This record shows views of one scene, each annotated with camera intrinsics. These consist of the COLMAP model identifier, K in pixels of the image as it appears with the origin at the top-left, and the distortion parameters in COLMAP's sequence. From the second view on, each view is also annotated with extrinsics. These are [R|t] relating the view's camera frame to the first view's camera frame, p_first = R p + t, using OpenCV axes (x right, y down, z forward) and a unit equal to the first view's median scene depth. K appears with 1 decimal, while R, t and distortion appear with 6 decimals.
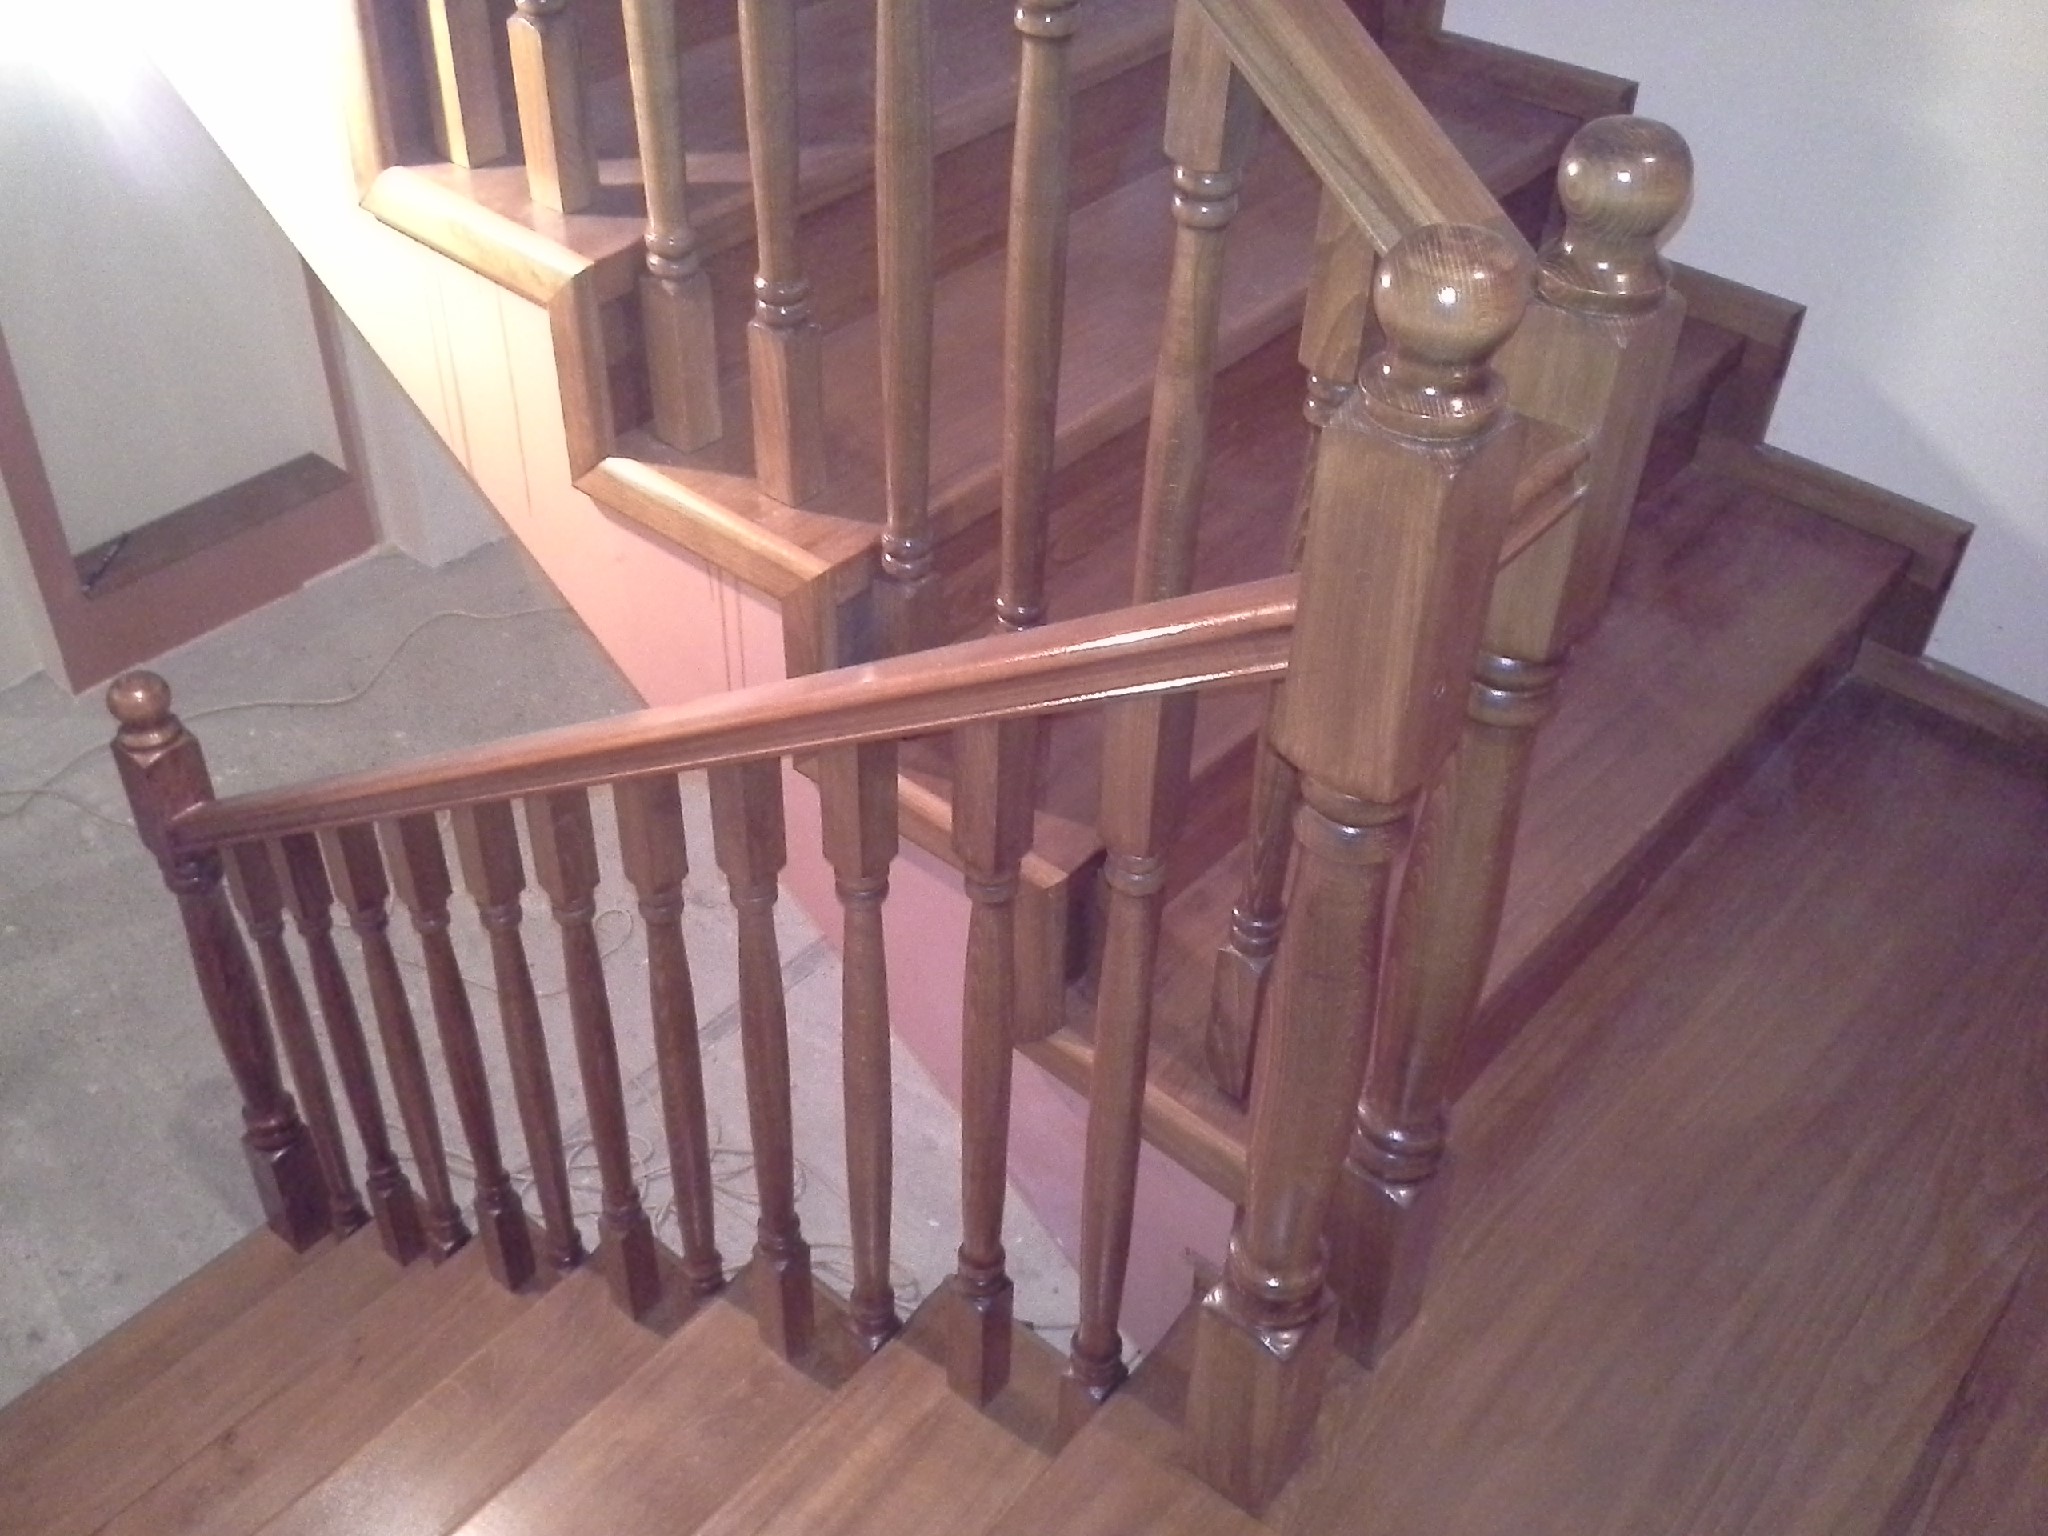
lens RADIAL K [[1965.5, 0, 1030.6], [0, 1965.5, 780.0], [0, 0, 1]] dist [0.166943, -0.480483]
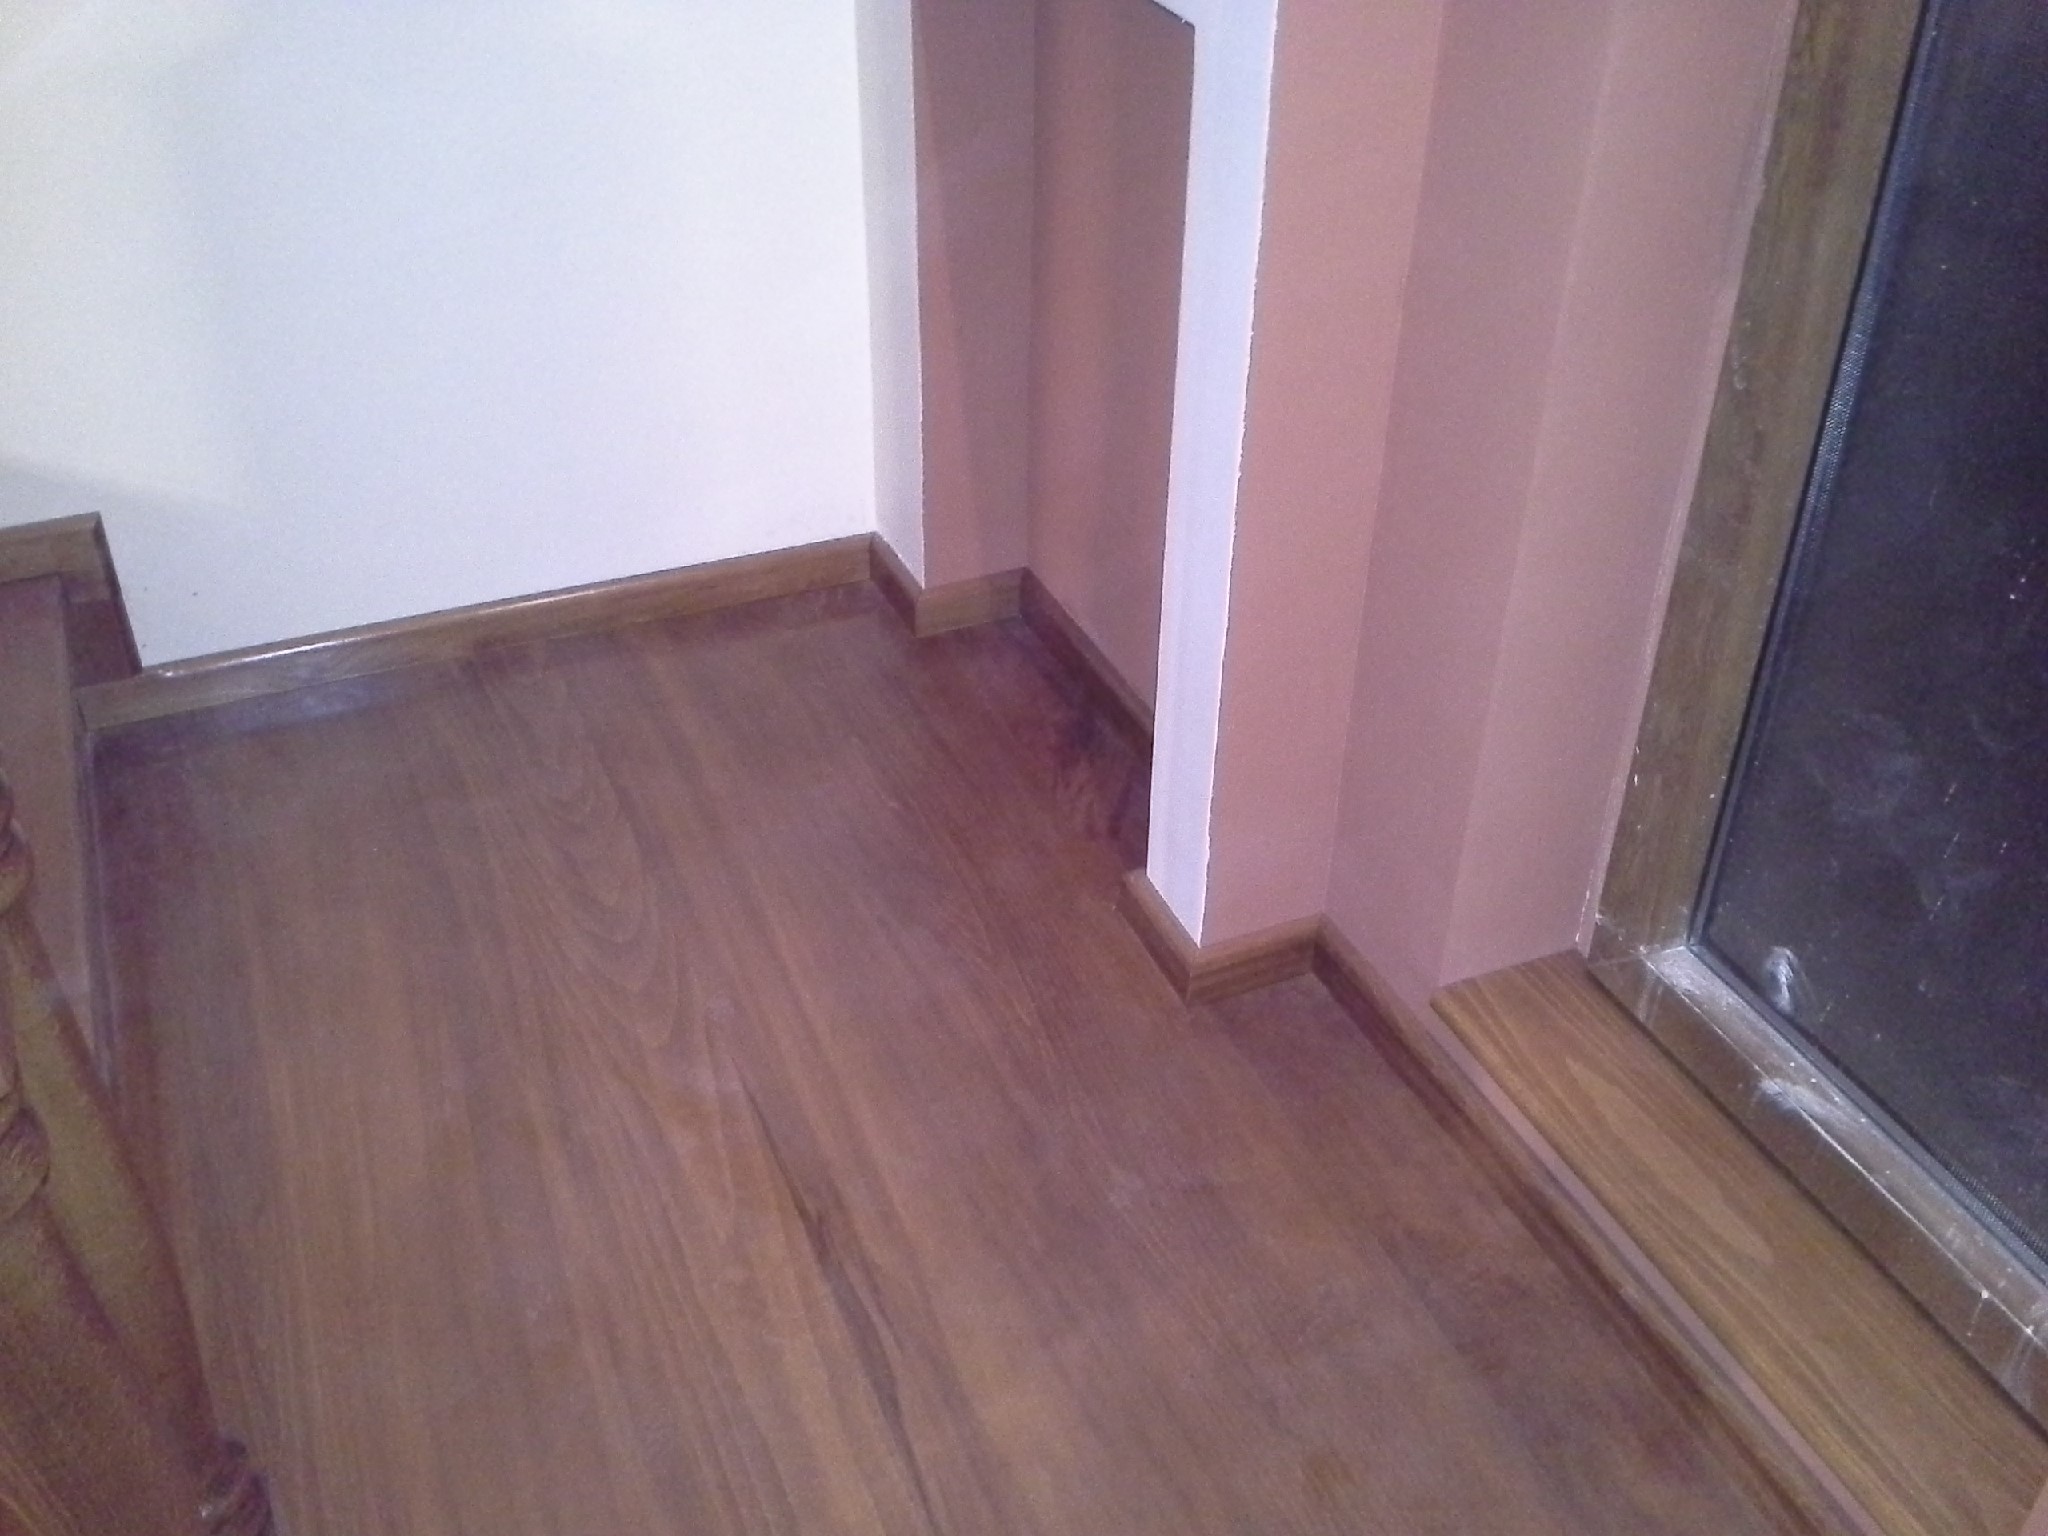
lens RADIAL K [[1965.5, 0, 1030.6], [0, 1965.5, 780.0], [0, 0, 1]] dist [0.166943, -0.480483]
pose [[0.454065, -0.553262, 0.698374, -0.015334], [0.579974, 0.778569, 0.239709, -0.010054], [-0.676355, 0.296195, 0.674398, 0.191461]]
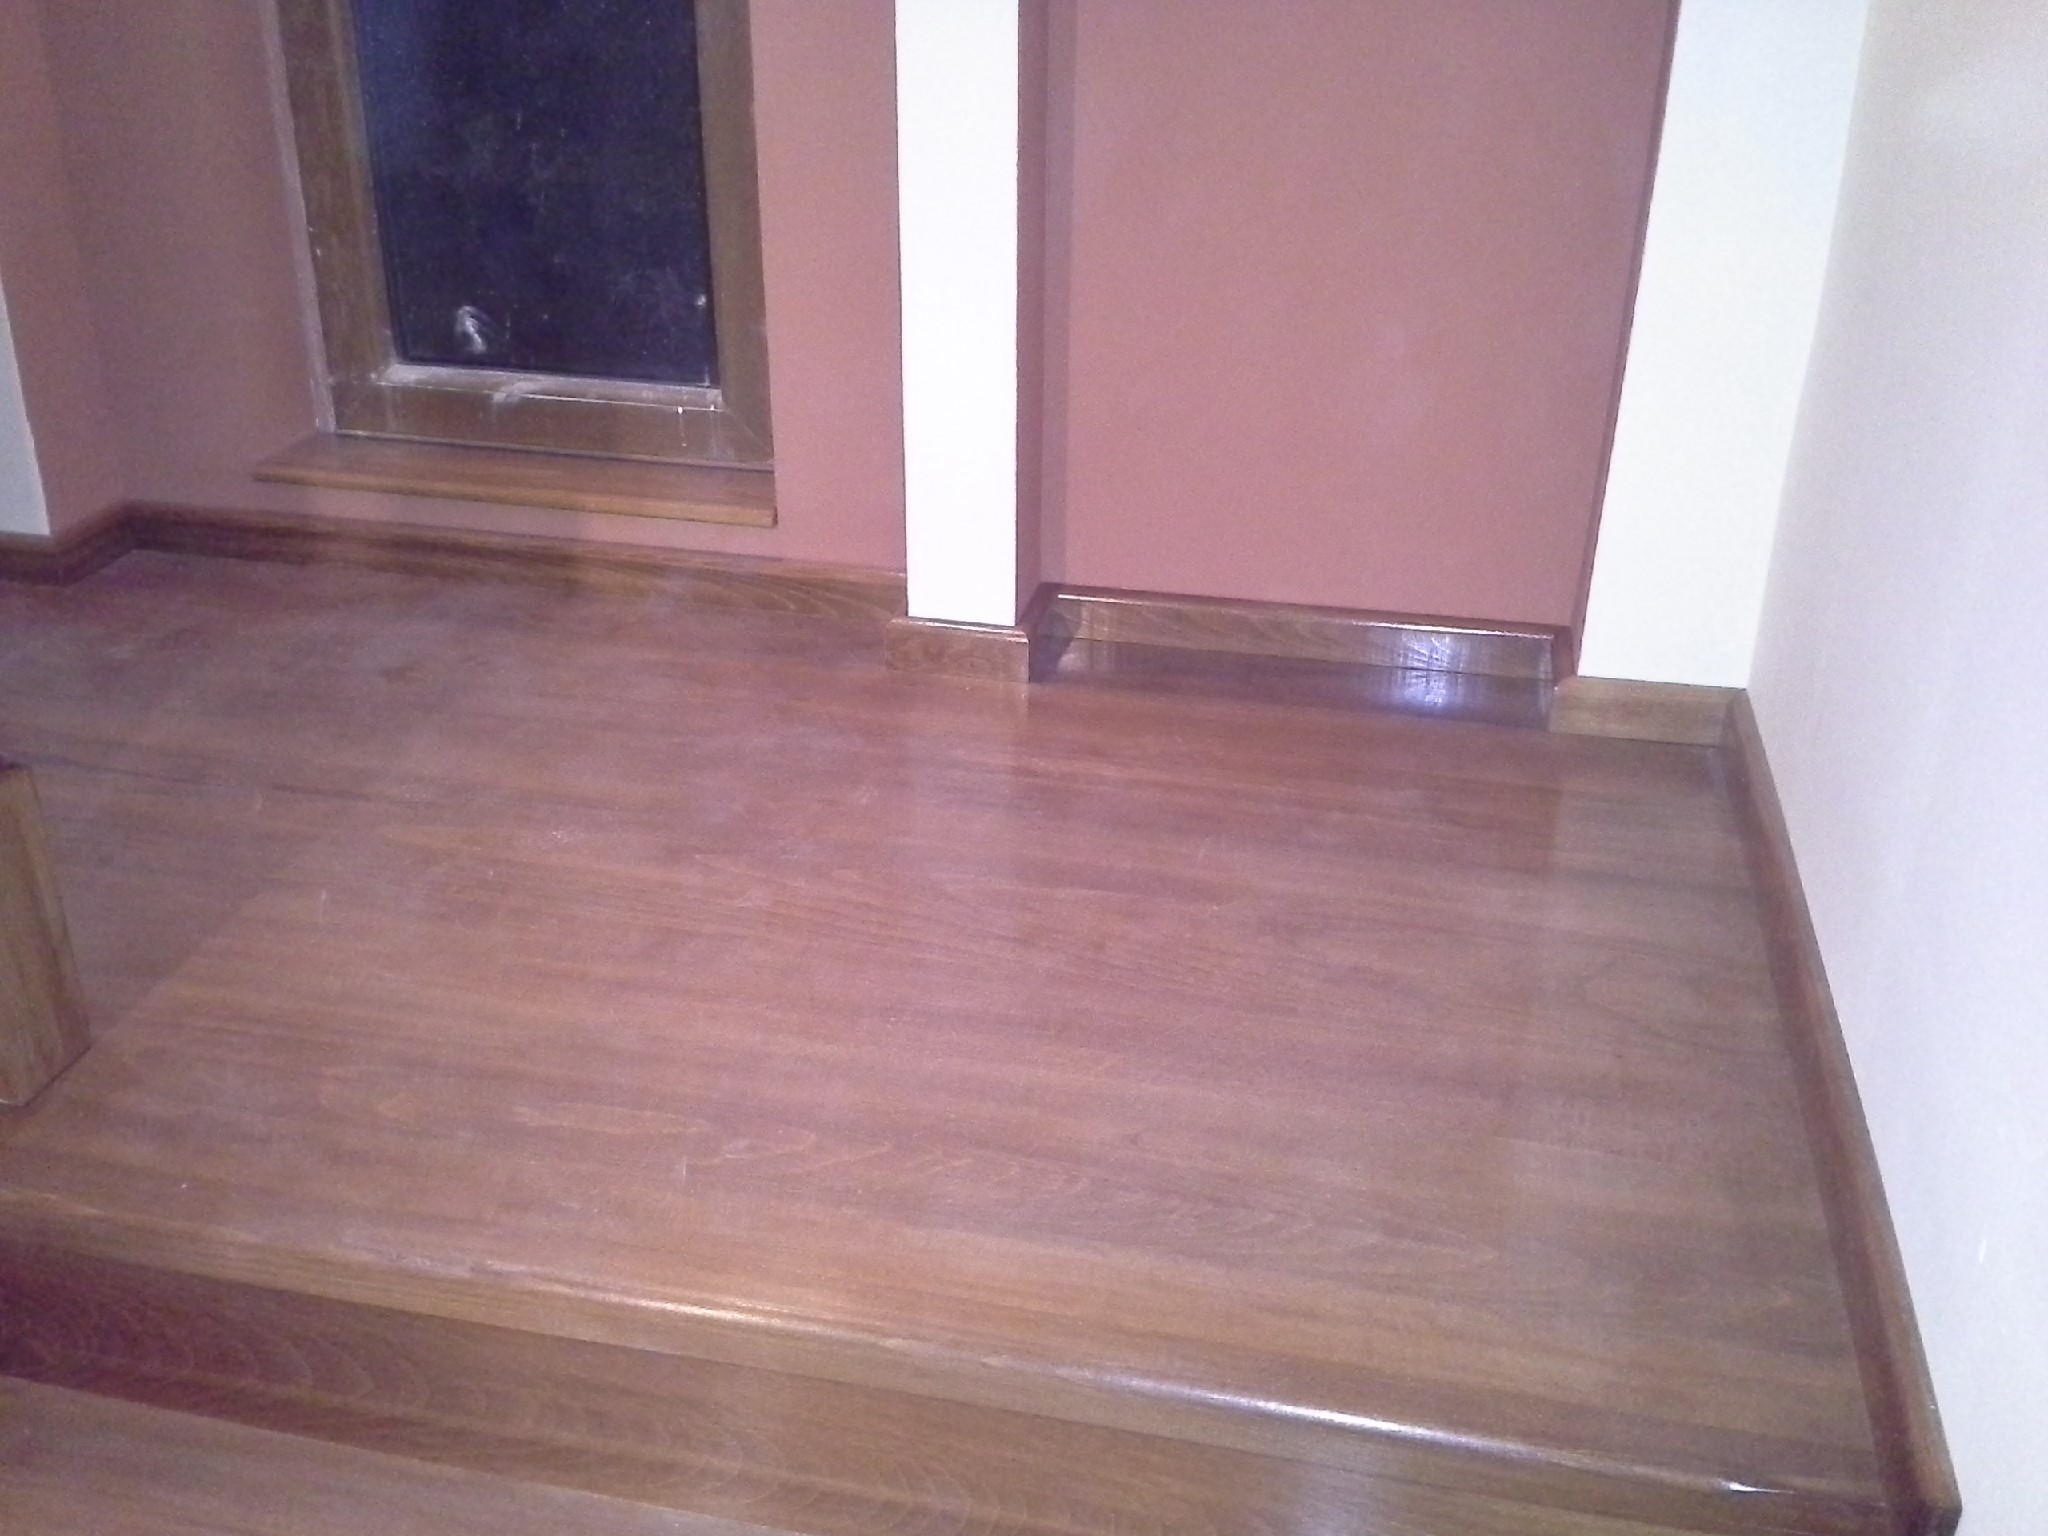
lens RADIAL K [[1965.5, 0, 1030.6], [0, 1965.5, 780.0], [0, 0, 1]] dist [0.166943, -0.480483]
pose [[-0.461546, -0.429643, 0.776133, -0.512321], [0.546790, 0.551165, 0.630269, -0.009927], [-0.698568, 0.715279, -0.019463, 0.489229]]
